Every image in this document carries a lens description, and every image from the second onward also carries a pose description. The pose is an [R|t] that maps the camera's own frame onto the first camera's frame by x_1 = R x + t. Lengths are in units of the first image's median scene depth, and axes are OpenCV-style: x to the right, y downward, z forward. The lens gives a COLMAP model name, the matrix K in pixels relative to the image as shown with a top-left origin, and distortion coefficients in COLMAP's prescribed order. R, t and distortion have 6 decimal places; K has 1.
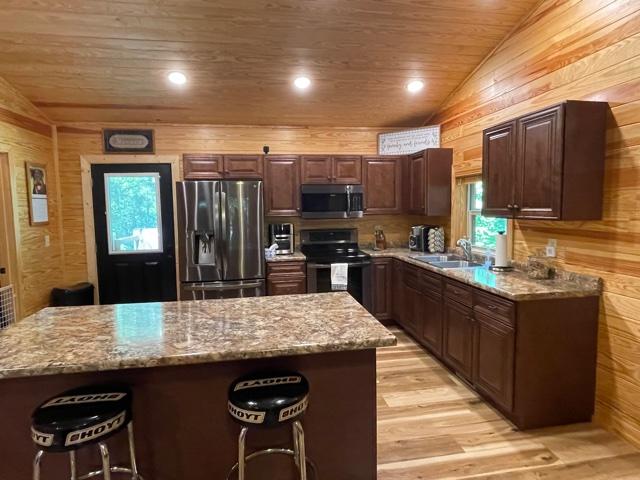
lens RADIAL K [[369.4, 0, 315.7], [0, 369.4, 235.5], [0, 0, 1]] dist [-0.001709, -0.001506]
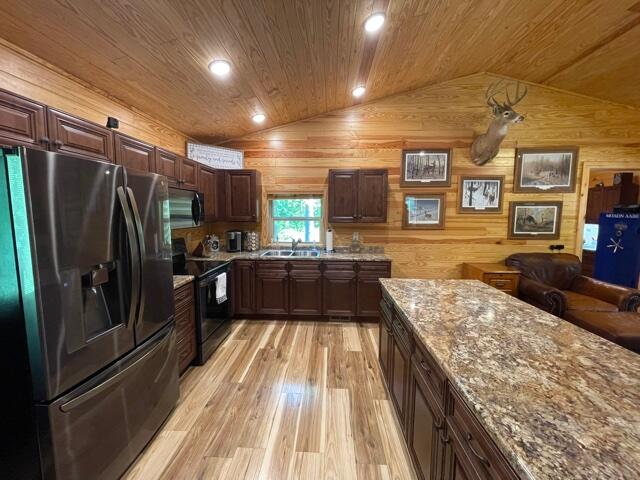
lens RADIAL K [[258.8, 0, 319.3], [0, 258.8, 235.1], [0, 0, 1]] dist [0.000169, 0.000139]
pose [[0.202099, -0.071581, 0.976746, -0.541466], [0.067442, 0.995975, 0.059035, -0.048314], [-0.977040, 0.053943, 0.206113, 0.616033]]
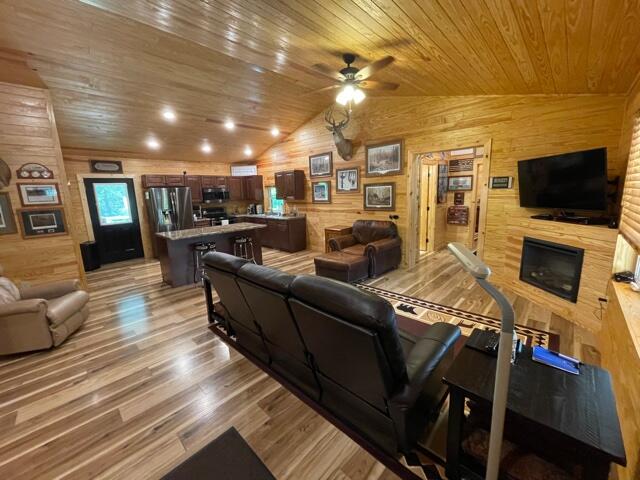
lens RADIAL K [[258.8, 0, 319.3], [0, 258.8, 237.9], [0, 0, 1]] dist [0.000169, 0.000139]
pose [[0.800114, -0.118671, 0.587992, -0.485133], [0.068647, 0.991910, 0.106781, 0.051627], [-0.595907, -0.045073, 0.801787, -0.829361]]
